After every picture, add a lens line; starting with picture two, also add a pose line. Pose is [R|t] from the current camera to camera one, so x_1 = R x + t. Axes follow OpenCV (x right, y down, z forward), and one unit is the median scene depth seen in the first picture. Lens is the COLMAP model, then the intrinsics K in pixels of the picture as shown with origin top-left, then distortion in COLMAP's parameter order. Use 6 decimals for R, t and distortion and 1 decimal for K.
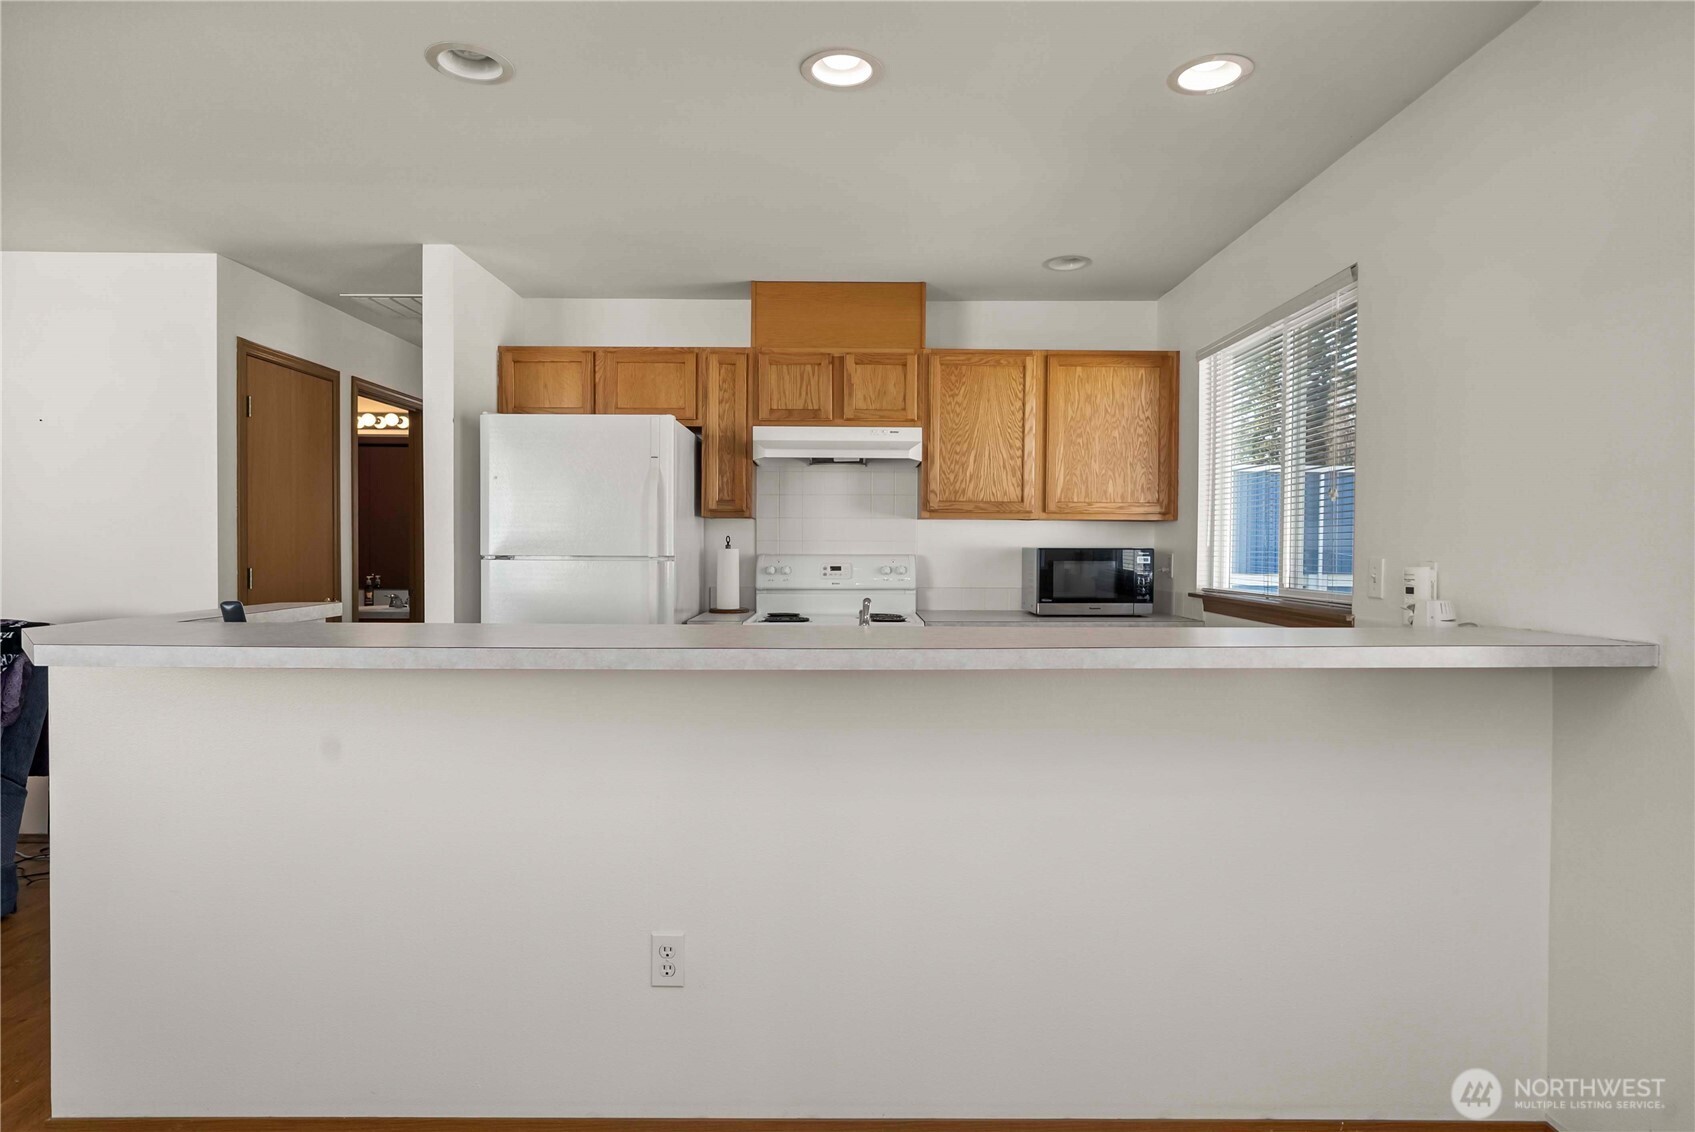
lens RADIAL K [[922.0, 0, 837.8], [0, 922.0, 559.4], [0, 0, 1]] dist [0.003111, 0.000363]
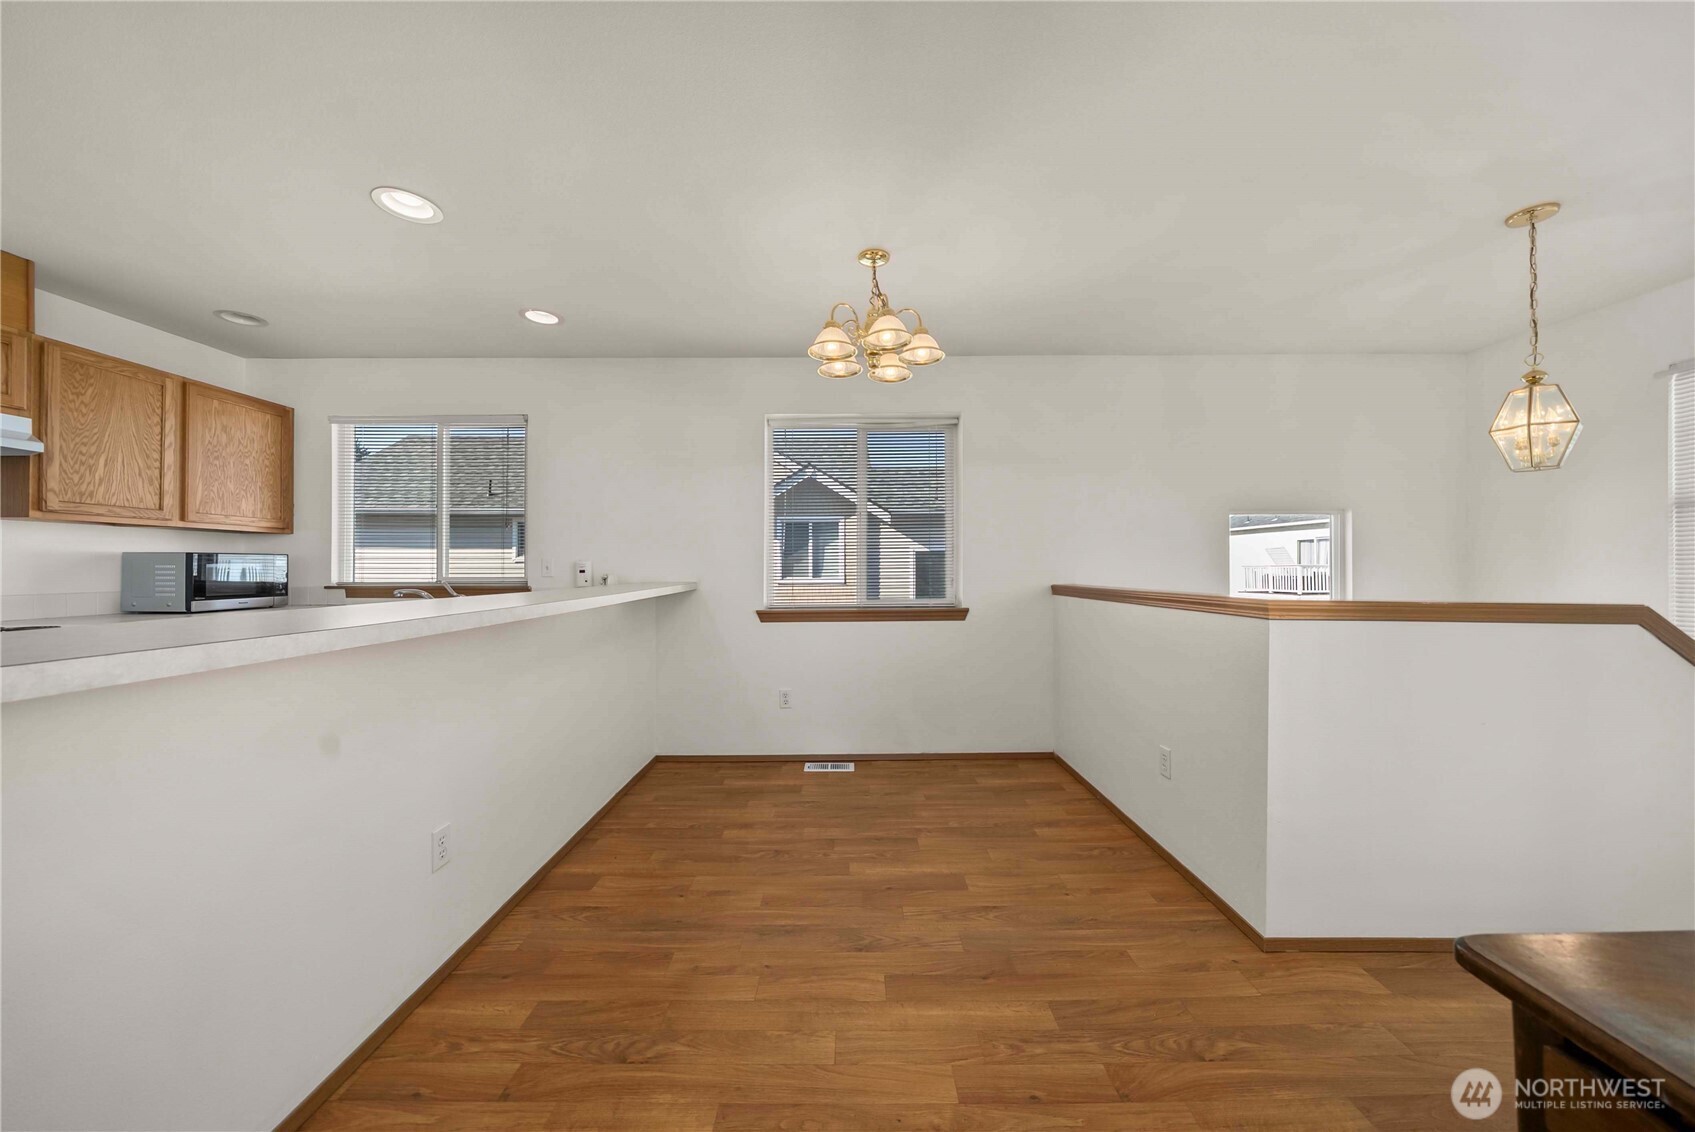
lens RADIAL K [[598.1, 0, 864.0], [0, 598.1, 564.2], [0, 0, 1]] dist [-0.009656, 0.000873]
pose [[-0.027773, -0.001511, 0.999613, -0.517556], [0.016635, 0.999860, 0.001974, 0.013915], [-0.999476, 0.016683, -0.027744, 0.192650]]
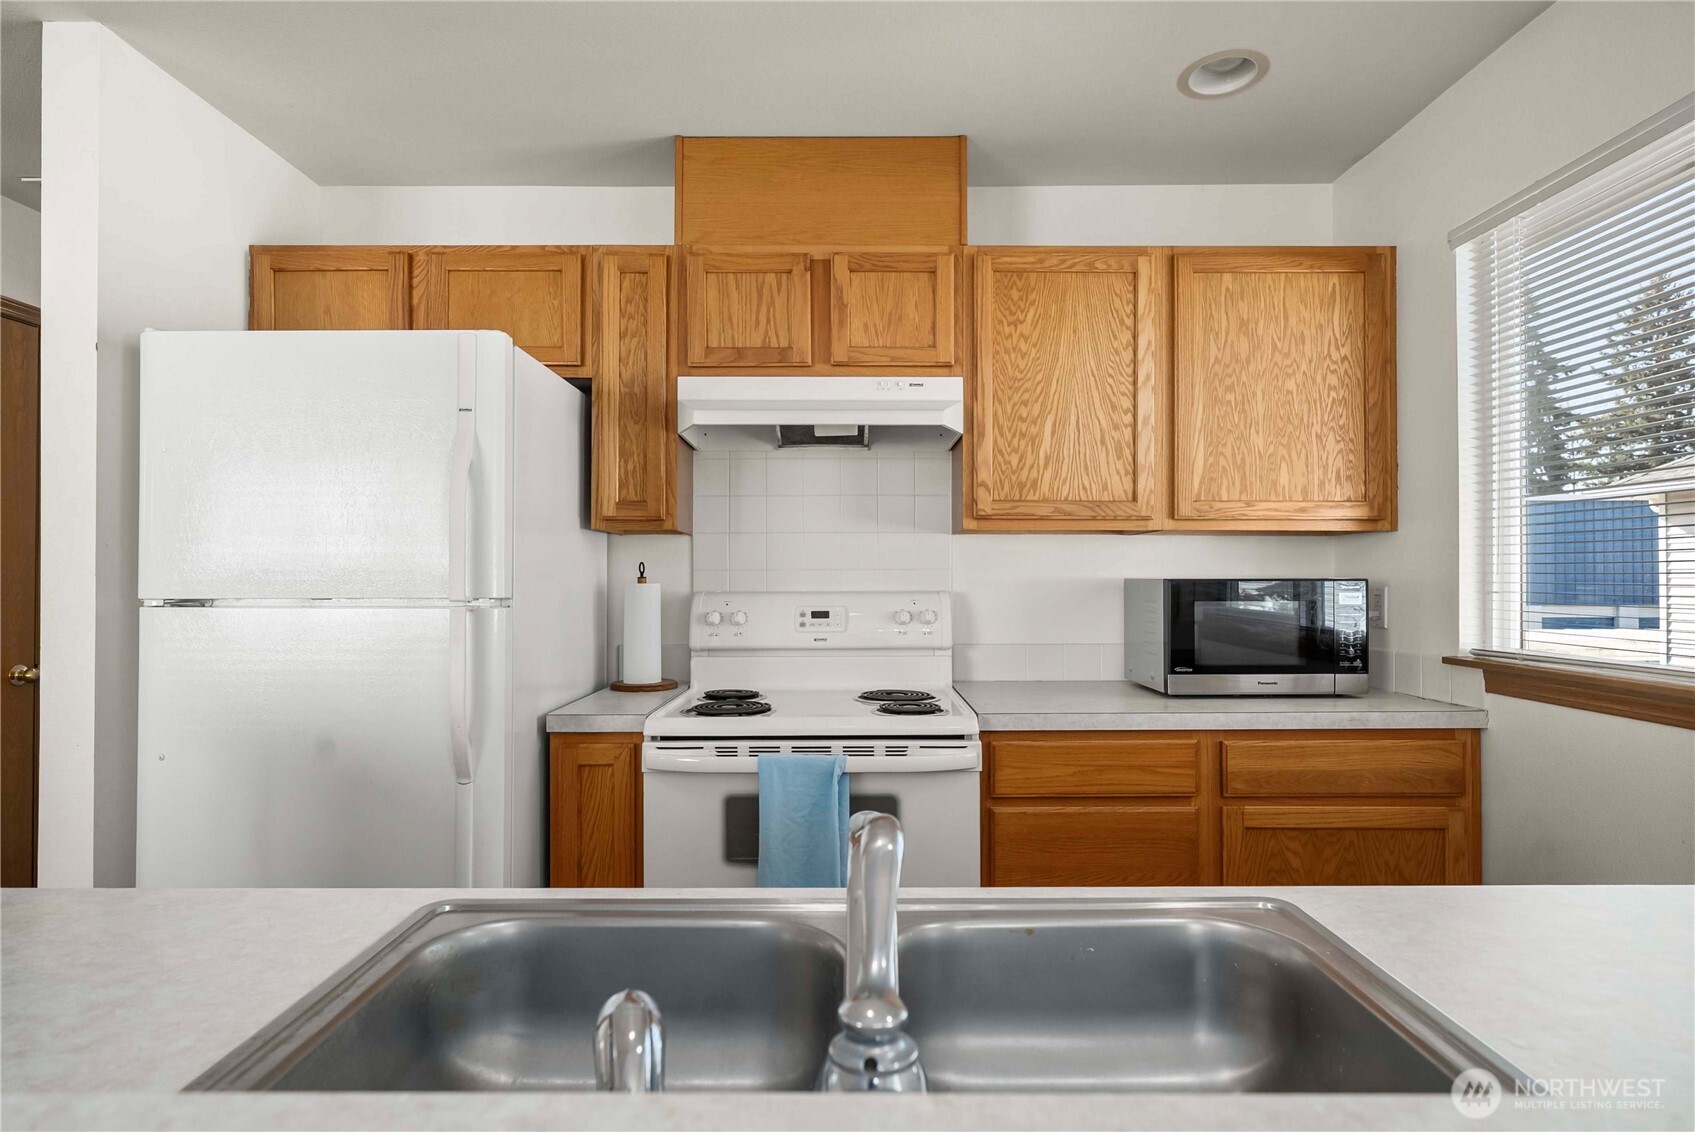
lens RADIAL K [[887.3, 0, 833.4], [0, 887.3, 563.0], [0, 0, 1]] dist [-0.002233, -0.000703]
pose [[0.999959, -0.006347, 0.006406, 0.003485], [0.006520, 0.999604, -0.027369, -0.008486], [-0.006230, 0.027410, 0.999605, 0.434109]]
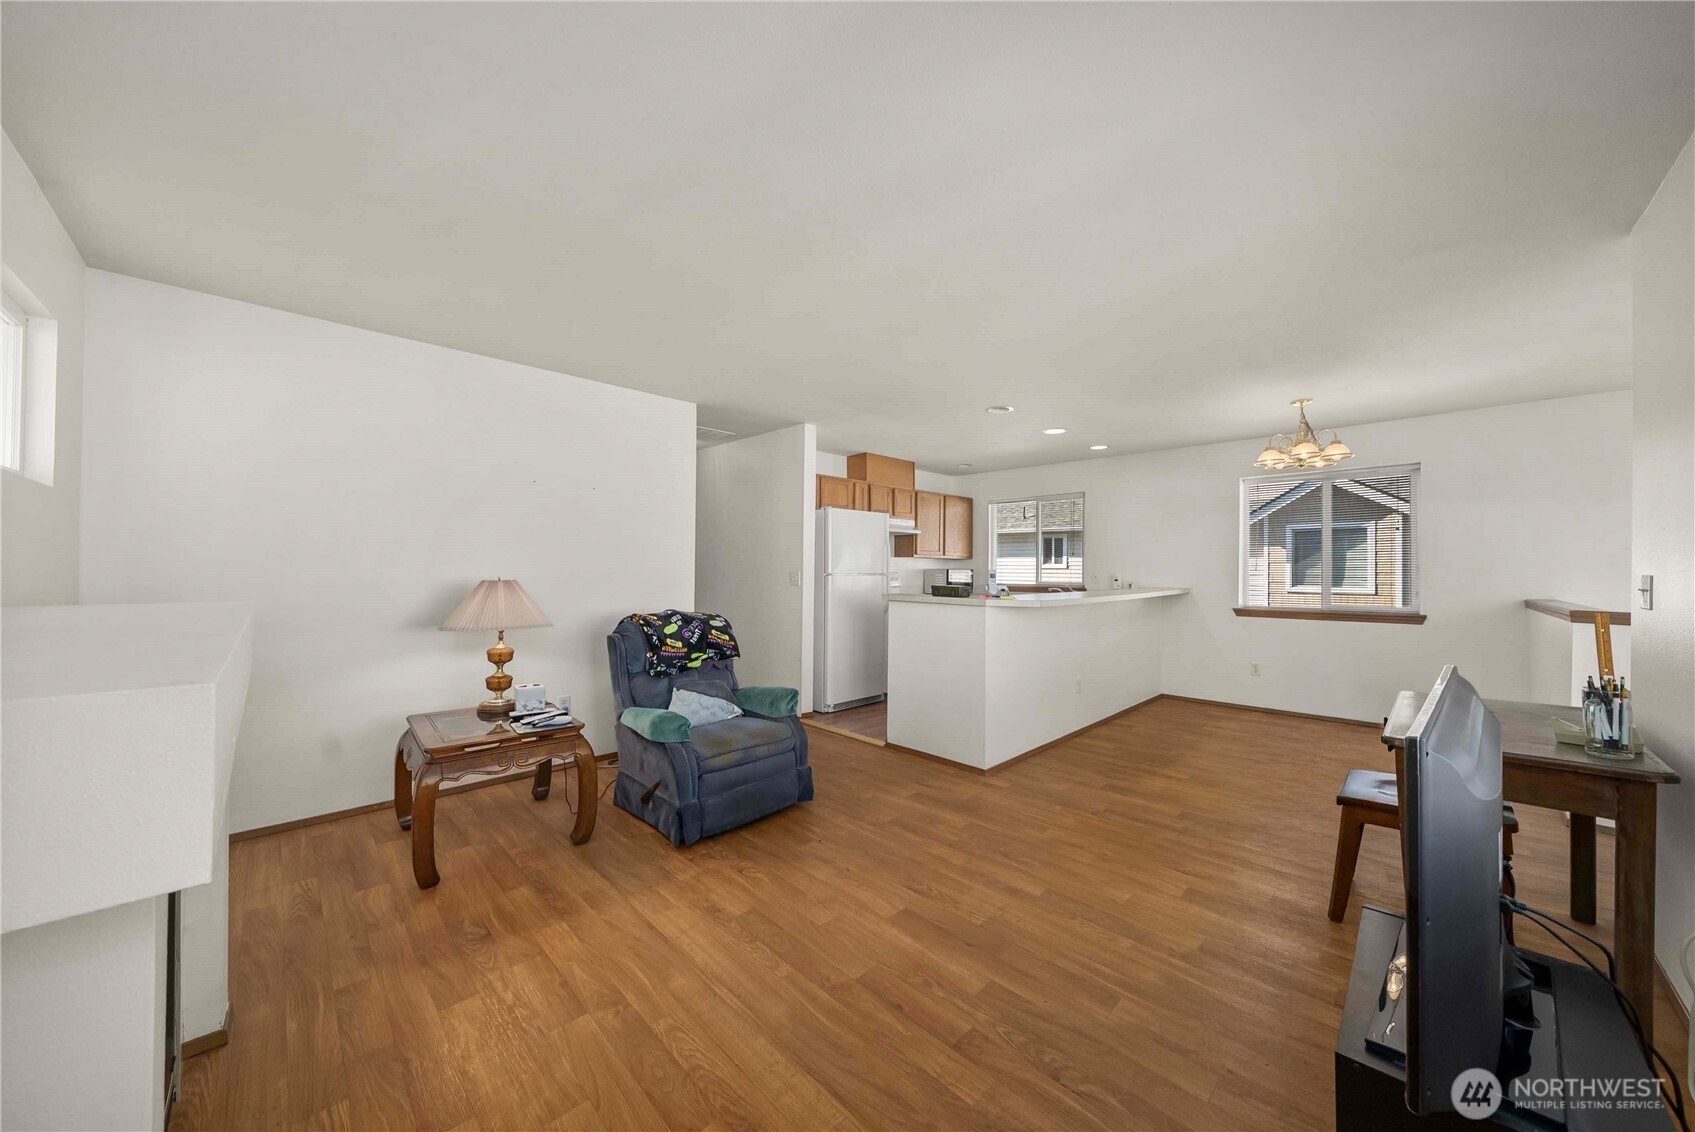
lens RADIAL K [[598.1, 0, 837.5], [0, 598.1, 565.3], [0, 0, 1]] dist [-0.009656, 0.000873]
pose [[0.709760, 0.001434, 0.704443, -1.188287], [0.008574, 0.999906, -0.010674, -0.007290], [-0.704392, 0.013615, 0.709681, 0.007879]]
